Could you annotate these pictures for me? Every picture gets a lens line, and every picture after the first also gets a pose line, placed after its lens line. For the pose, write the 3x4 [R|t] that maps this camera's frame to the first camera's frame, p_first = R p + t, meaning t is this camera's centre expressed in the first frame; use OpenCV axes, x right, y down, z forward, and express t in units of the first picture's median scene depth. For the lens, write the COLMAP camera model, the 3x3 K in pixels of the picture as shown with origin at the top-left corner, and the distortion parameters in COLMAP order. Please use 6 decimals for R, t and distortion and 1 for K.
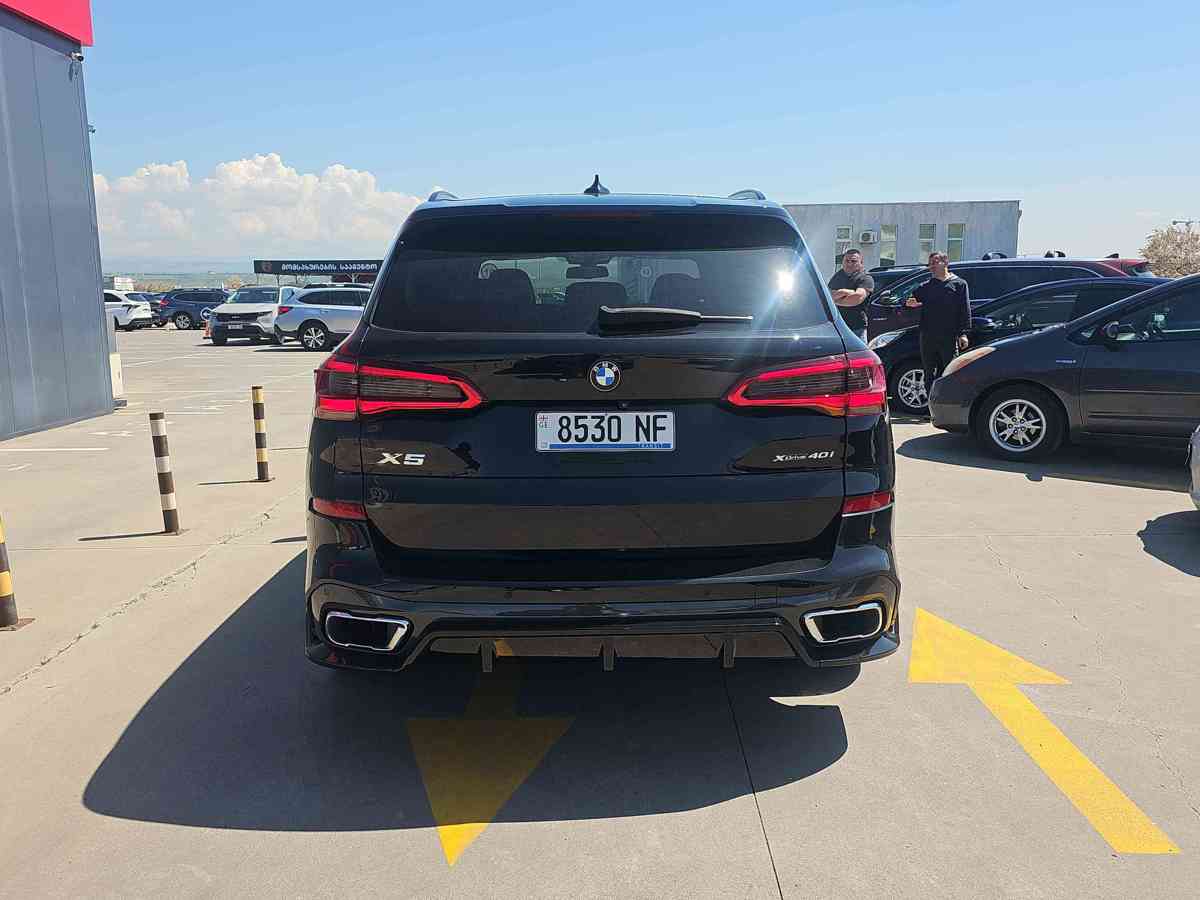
lens RADIAL K [[990.0, 0, 621.4], [0, 990.0, 453.3], [0, 0, 1]] dist [0.103529, -0.096220]
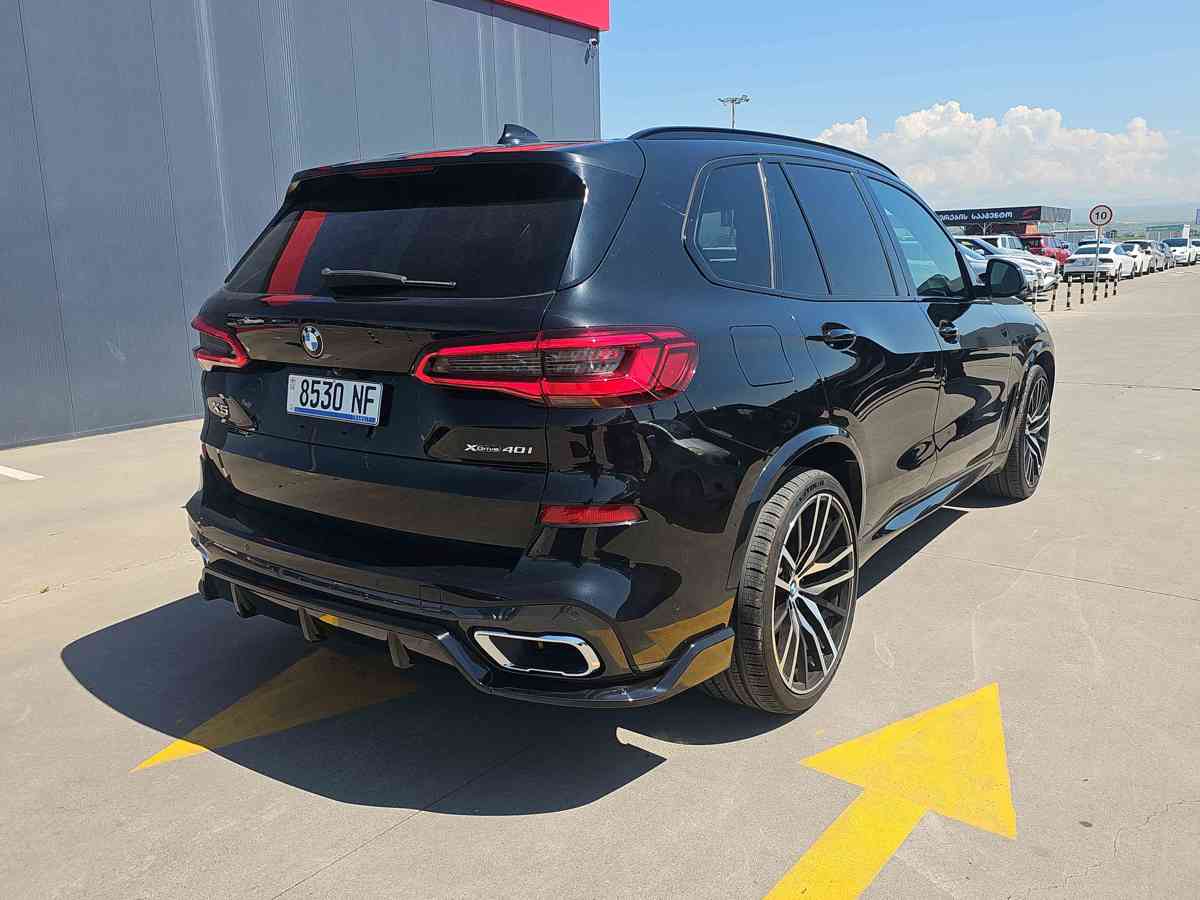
lens RADIAL K [[990.0, 0, 621.4], [0, 990.0, 453.3], [0, 0, 1]] dist [0.103529, -0.096220]
pose [[0.789546, 0.118509, -0.602140, 0.794338], [-0.089765, 0.992926, 0.077718, -0.069998], [0.607091, -0.007311, 0.794599, 0.400394]]
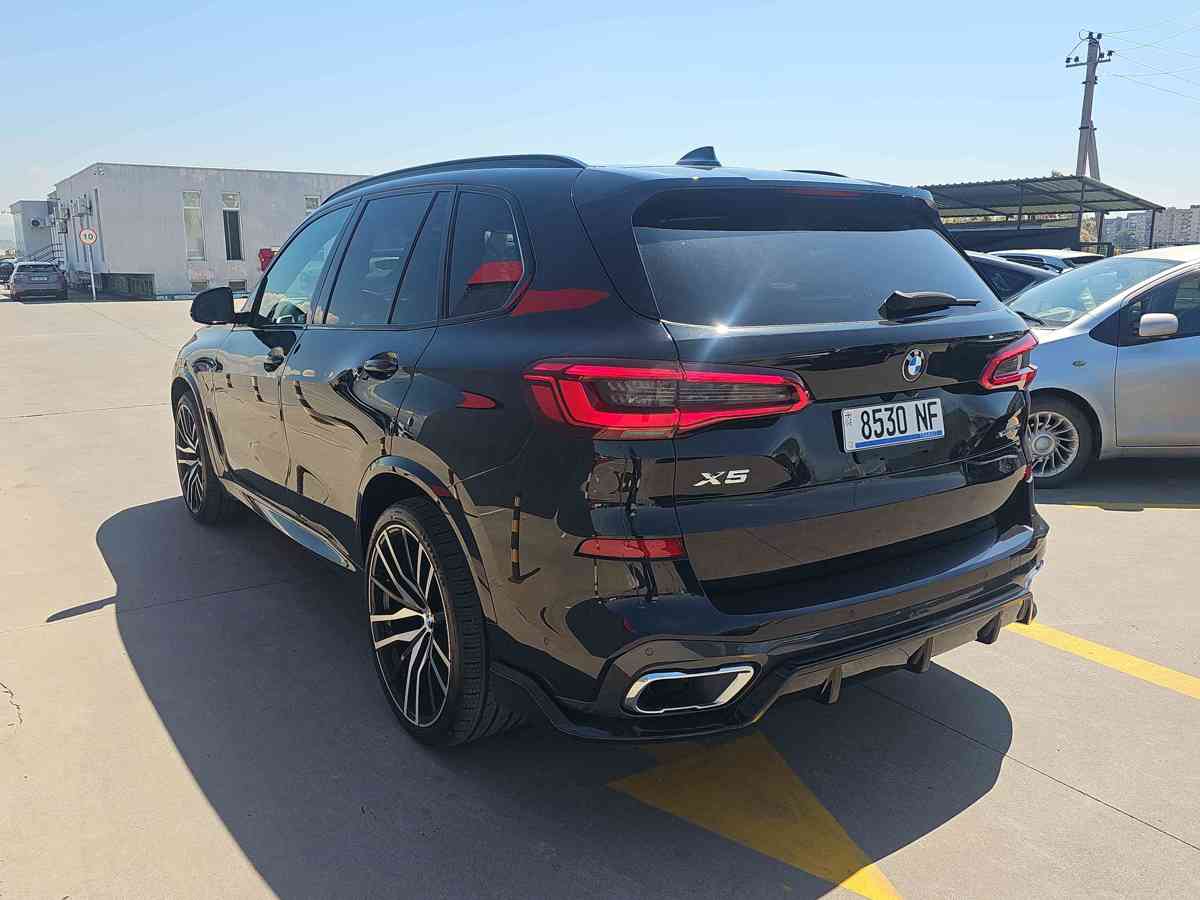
lens RADIAL K [[990.0, 0, 621.4], [0, 990.0, 453.3], [0, 0, 1]] dist [0.103529, -0.096220]
pose [[0.833845, -0.103452, 0.542217, -0.750794], [0.089620, 0.994620, 0.051946, -0.066689], [-0.544674, 0.005279, 0.838631, 0.345676]]
